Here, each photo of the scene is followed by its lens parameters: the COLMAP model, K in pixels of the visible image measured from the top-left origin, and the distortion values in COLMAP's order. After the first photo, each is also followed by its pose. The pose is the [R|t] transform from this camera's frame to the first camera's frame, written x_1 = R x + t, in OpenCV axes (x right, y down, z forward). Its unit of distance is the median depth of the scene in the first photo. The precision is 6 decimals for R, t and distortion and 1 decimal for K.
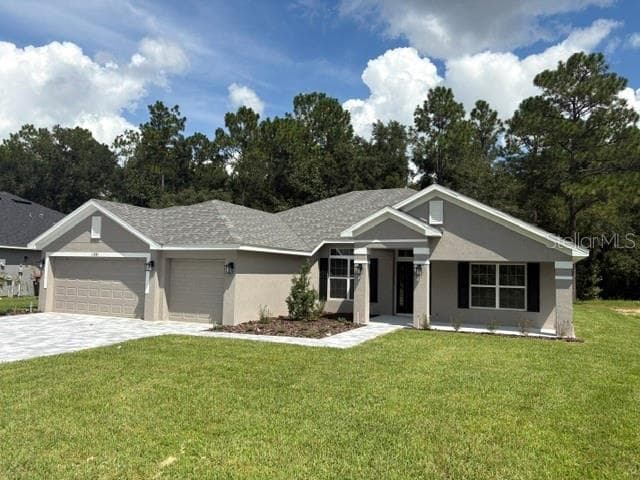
lens RADIAL K [[525.2, 0, 320.0], [0, 525.2, 240.0], [0, 0, 1]] dist [0.095360, -0.111481]
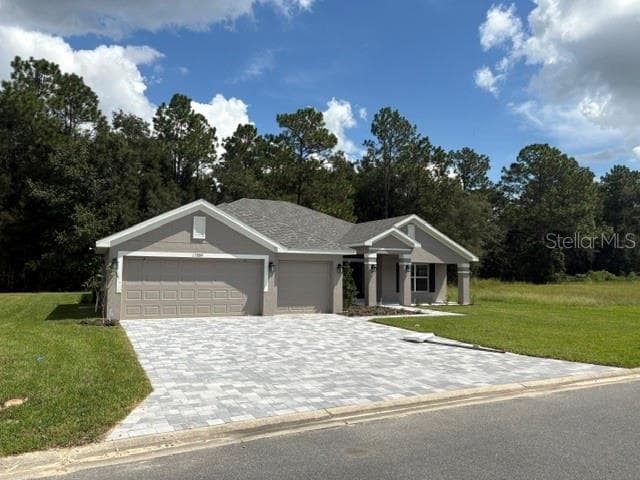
lens RADIAL K [[525.2, 0, 320.0], [0, 525.2, 240.0], [0, 0, 1]] dist [0.095360, -0.111481]
pose [[0.618348, 0.032436, 0.785235, -1.114904], [-0.044245, 0.999000, -0.006425, -0.004745], [-0.784658, -0.030770, 0.619165, 0.236393]]
